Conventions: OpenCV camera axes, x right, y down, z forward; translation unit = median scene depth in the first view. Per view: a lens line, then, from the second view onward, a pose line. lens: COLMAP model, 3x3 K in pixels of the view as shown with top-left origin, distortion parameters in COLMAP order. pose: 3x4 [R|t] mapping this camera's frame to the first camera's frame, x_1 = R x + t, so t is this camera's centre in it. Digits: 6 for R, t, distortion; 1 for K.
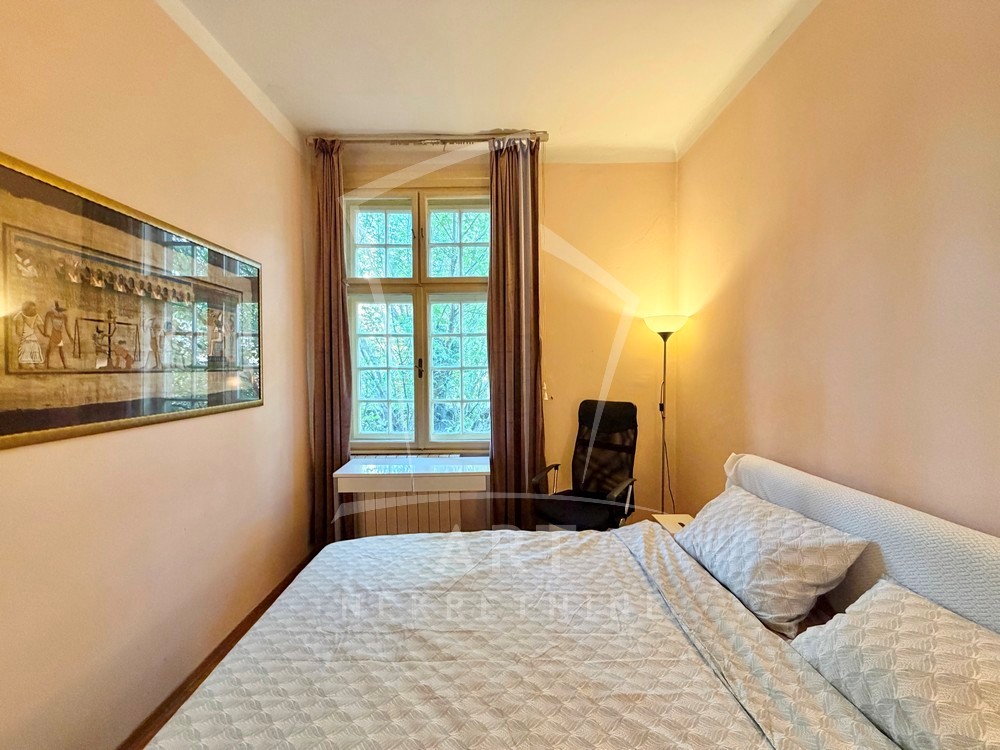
lens RADIAL K [[400.9, 0, 496.6], [0, 400.9, 370.8], [0, 0, 1]] dist [-0.001438, -0.000749]
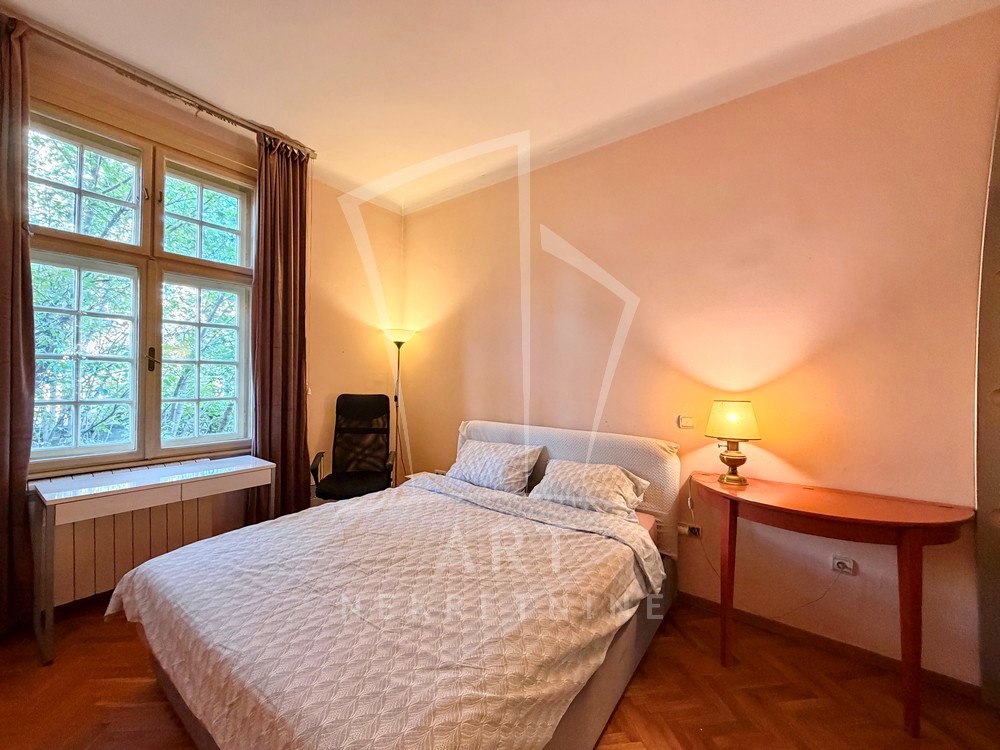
lens RADIAL K [[400.9, 0, 496.6], [0, 400.9, 370.8], [0, 0, 1]] dist [-0.001438, -0.000749]
pose [[0.605177, 0.028560, 0.795578, -0.441206], [-0.011080, 0.999562, -0.027455, 0.032626], [-0.796013, 0.007800, 0.605229, -0.060205]]
